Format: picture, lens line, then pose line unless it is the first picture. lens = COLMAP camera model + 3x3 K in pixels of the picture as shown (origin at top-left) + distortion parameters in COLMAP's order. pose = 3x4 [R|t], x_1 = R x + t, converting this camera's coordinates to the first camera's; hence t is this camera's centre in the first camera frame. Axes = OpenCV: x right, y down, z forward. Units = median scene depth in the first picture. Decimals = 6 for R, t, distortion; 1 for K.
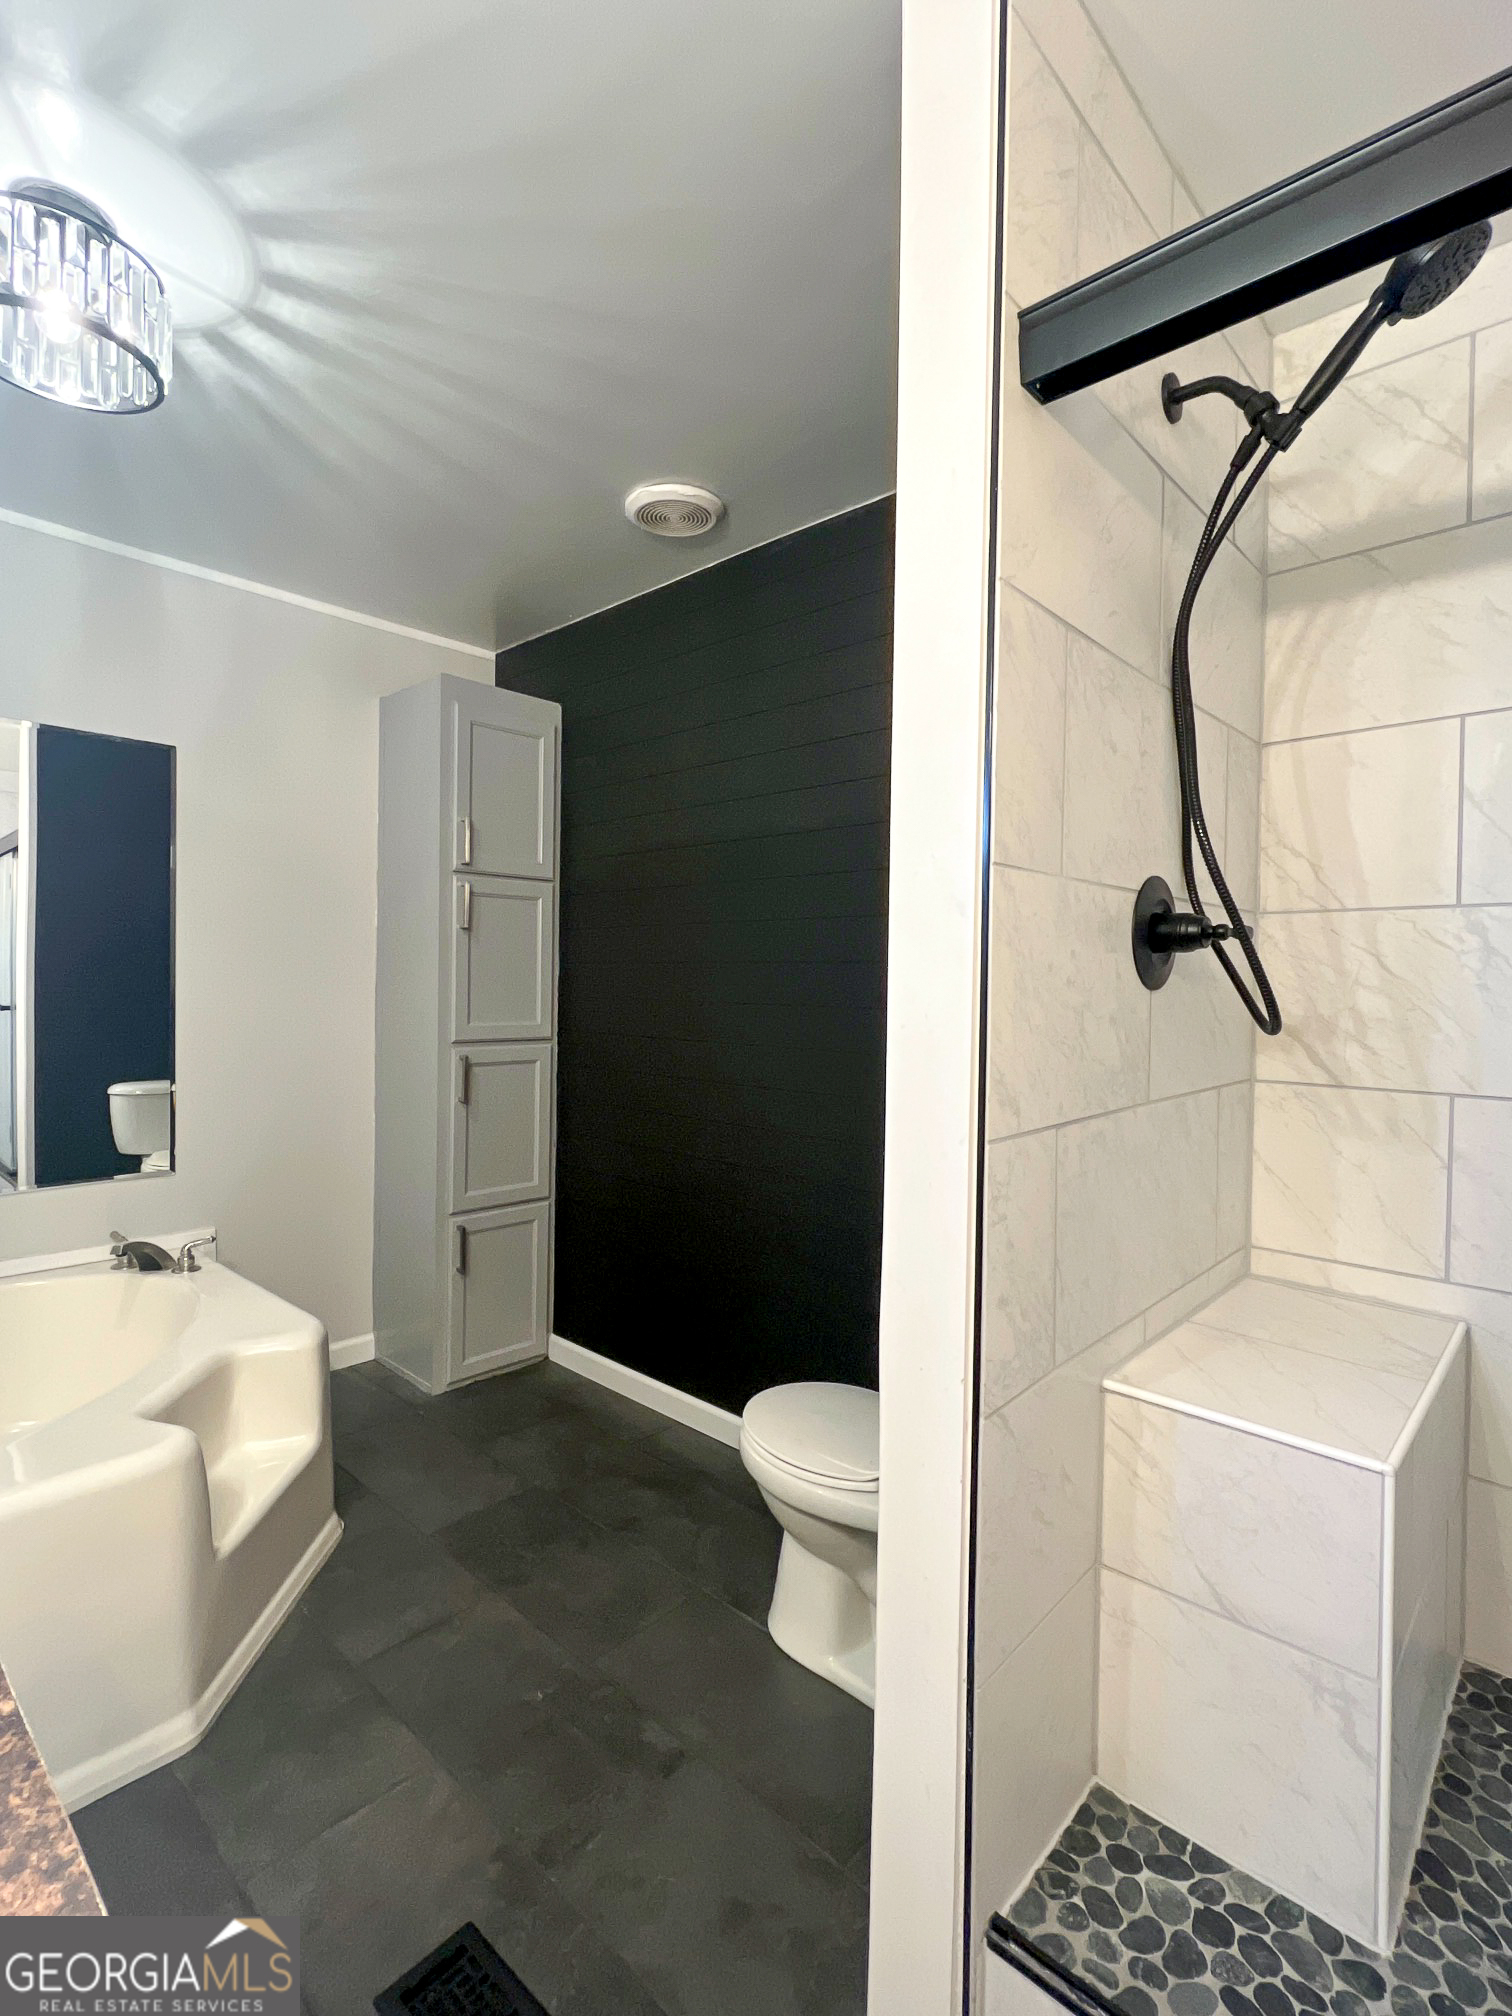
lens RADIAL K [[957.4, 0, 759.4], [0, 957.4, 1004.8], [0, 0, 1]] dist [-0.002818, 0.000669]
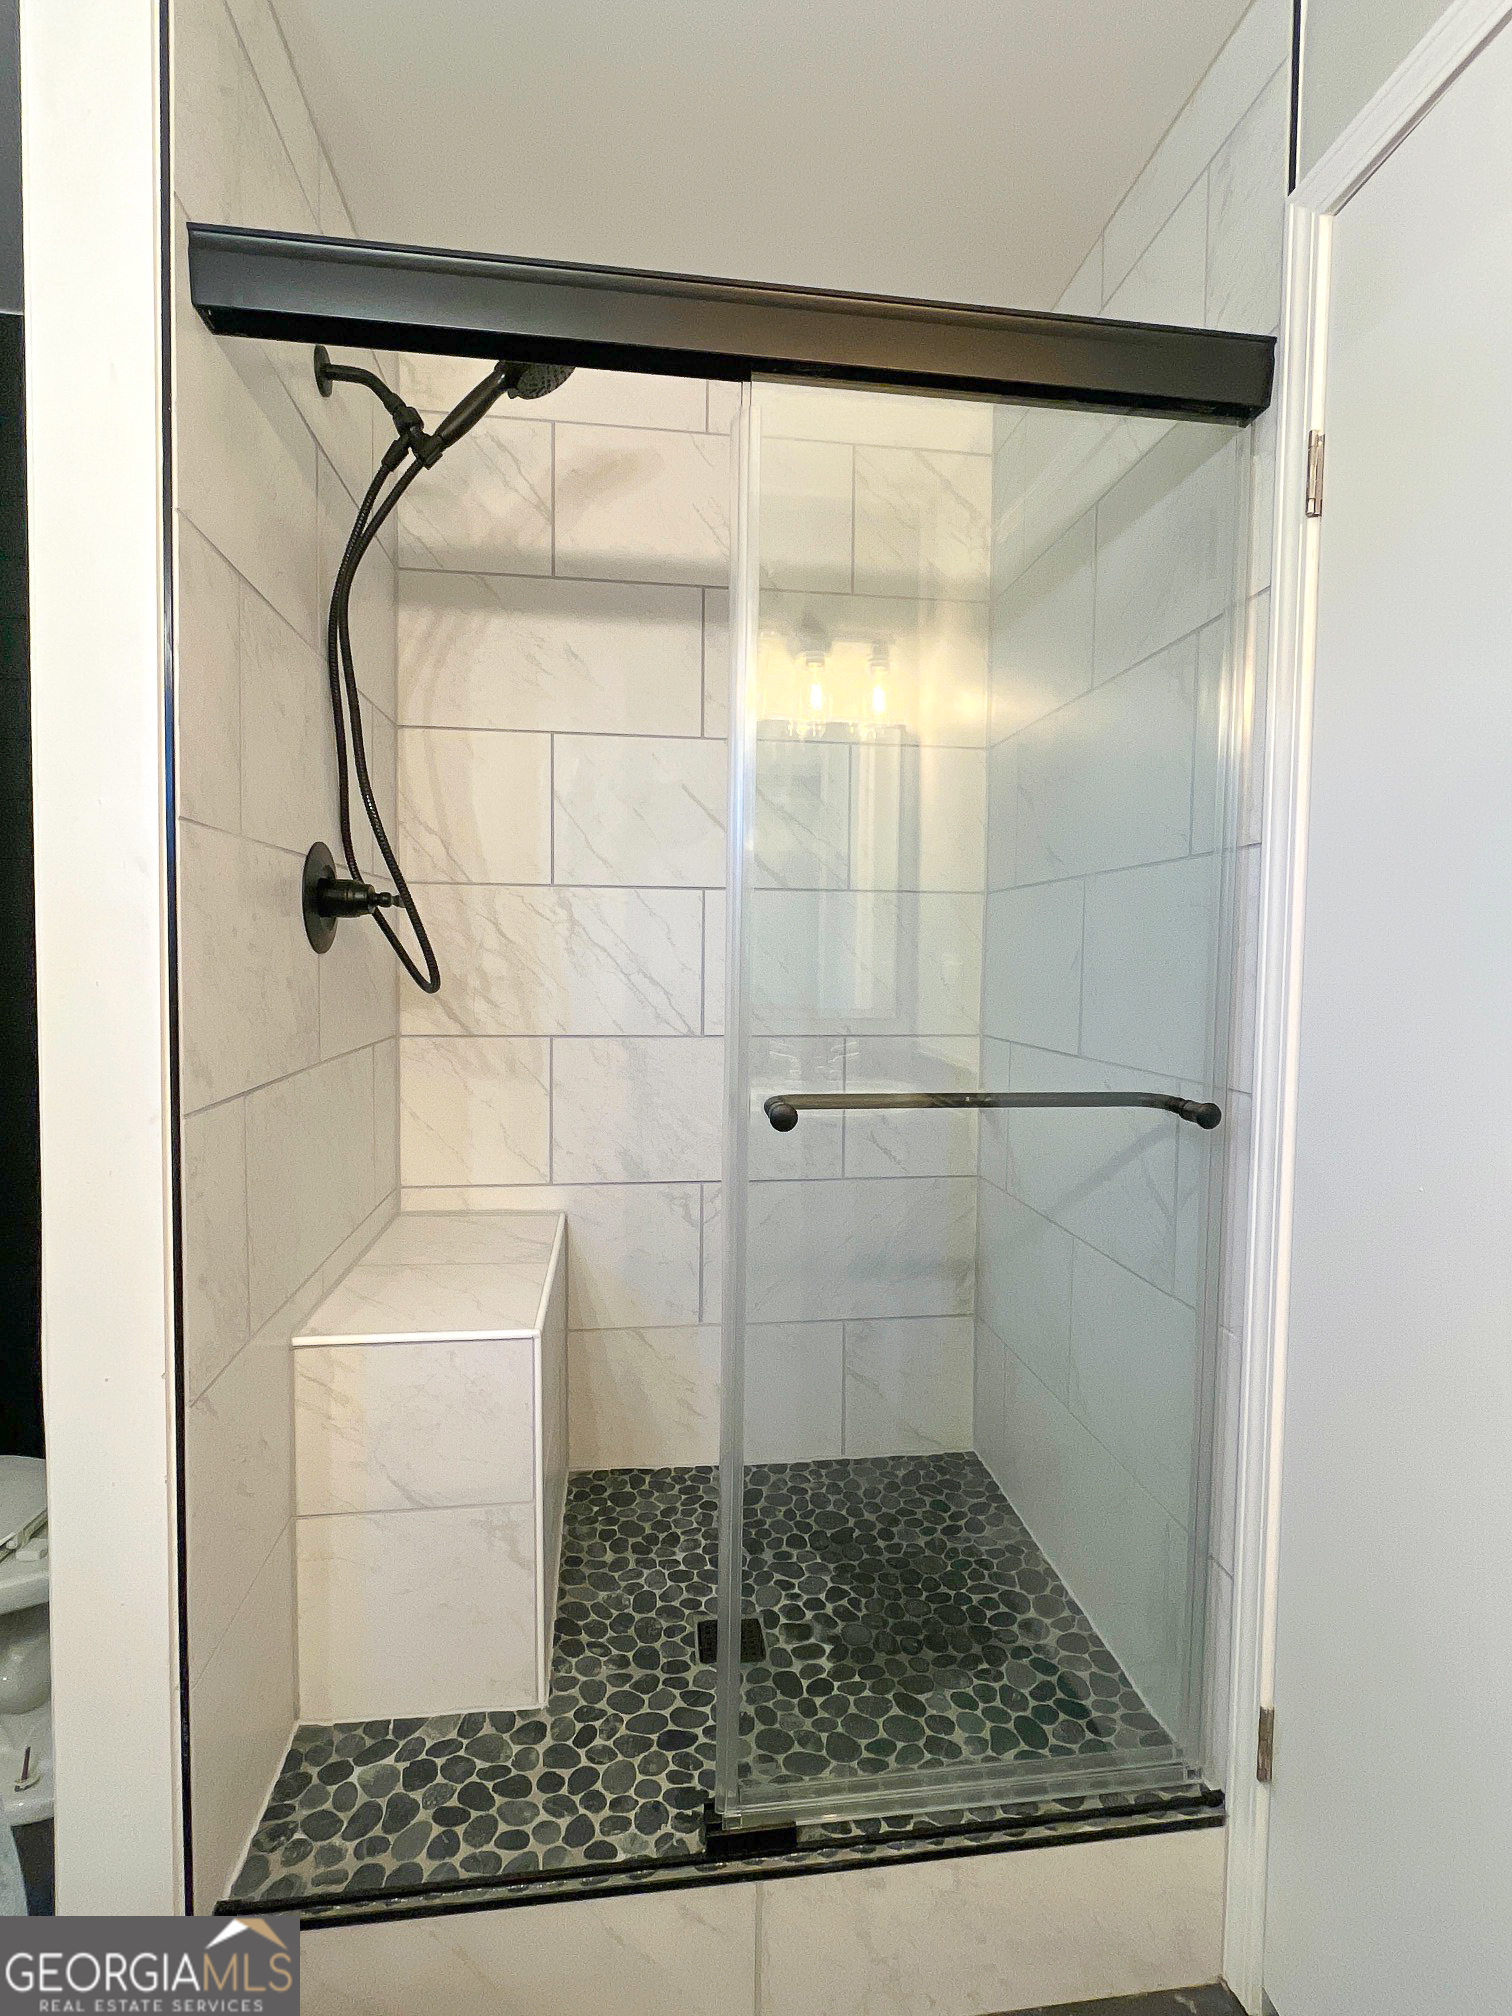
lens RADIAL K [[957.4, 0, 757.2], [0, 957.4, 1007.8], [0, 0, 1]] dist [-0.002818, 0.000669]
pose [[0.646470, -0.046478, 0.761523, -0.078250], [0.014259, 0.998704, 0.048849, -0.000757], [-0.762806, -0.020721, 0.646295, -0.025013]]
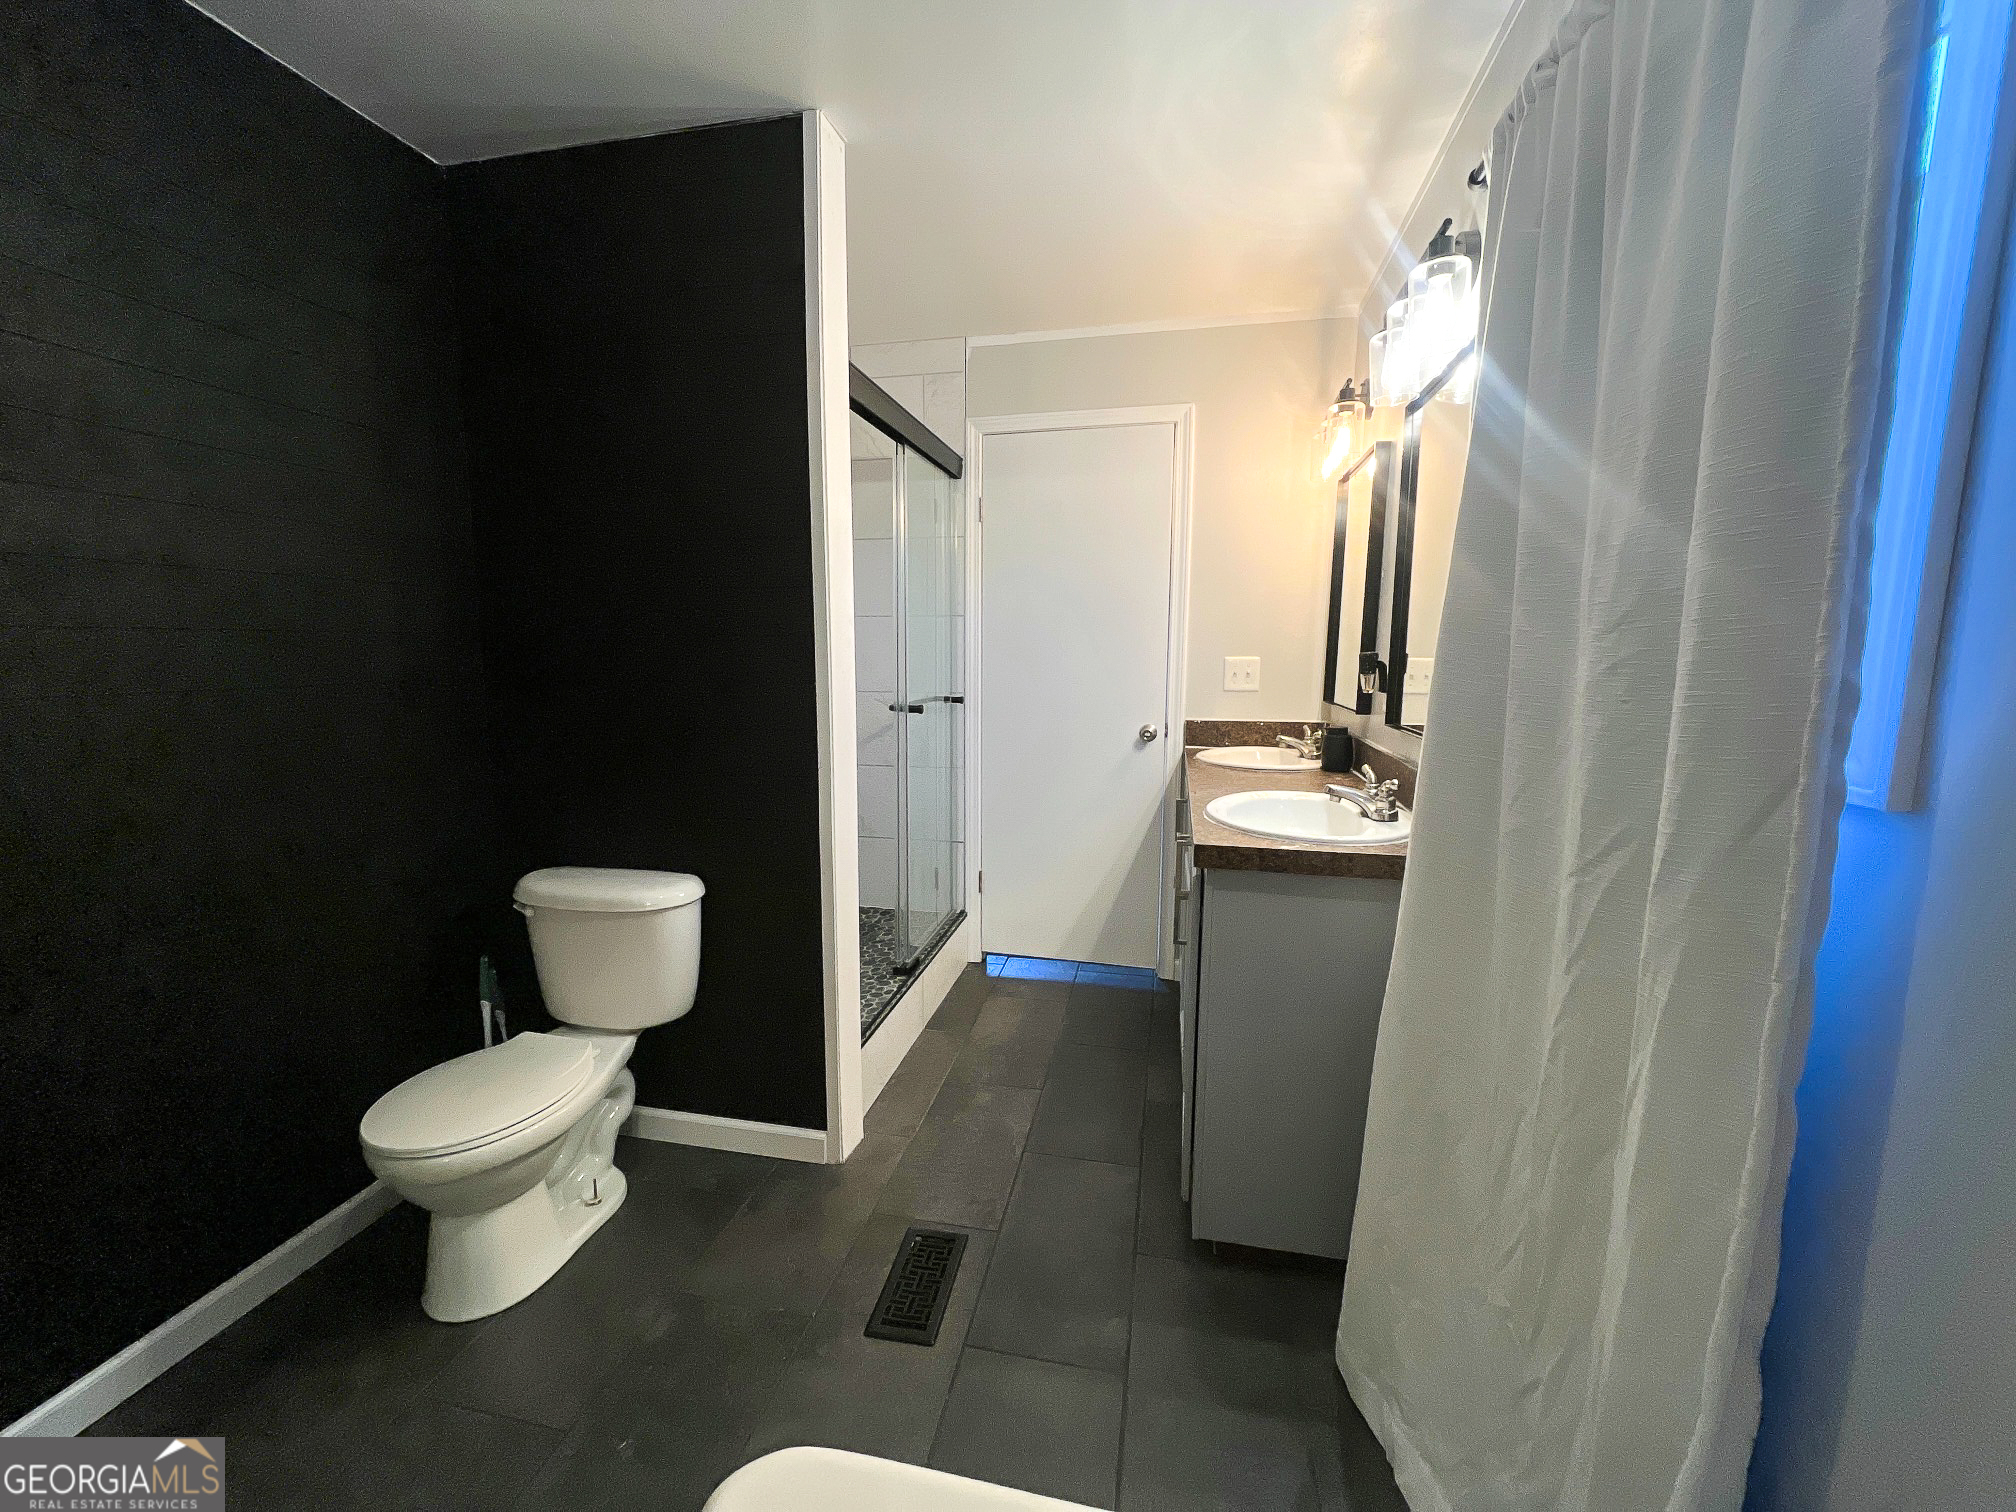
lens RADIAL K [[814.9, 0, 1008.1], [0, 814.9, 757.0], [0, 0, 1]] dist [-0.005272, 0.000848]
pose [[-0.503145, -0.134629, 0.853651, -1.593279], [0.008661, 0.986956, 0.160758, -0.089032], [-0.864159, 0.088278, -0.495416, 1.629550]]
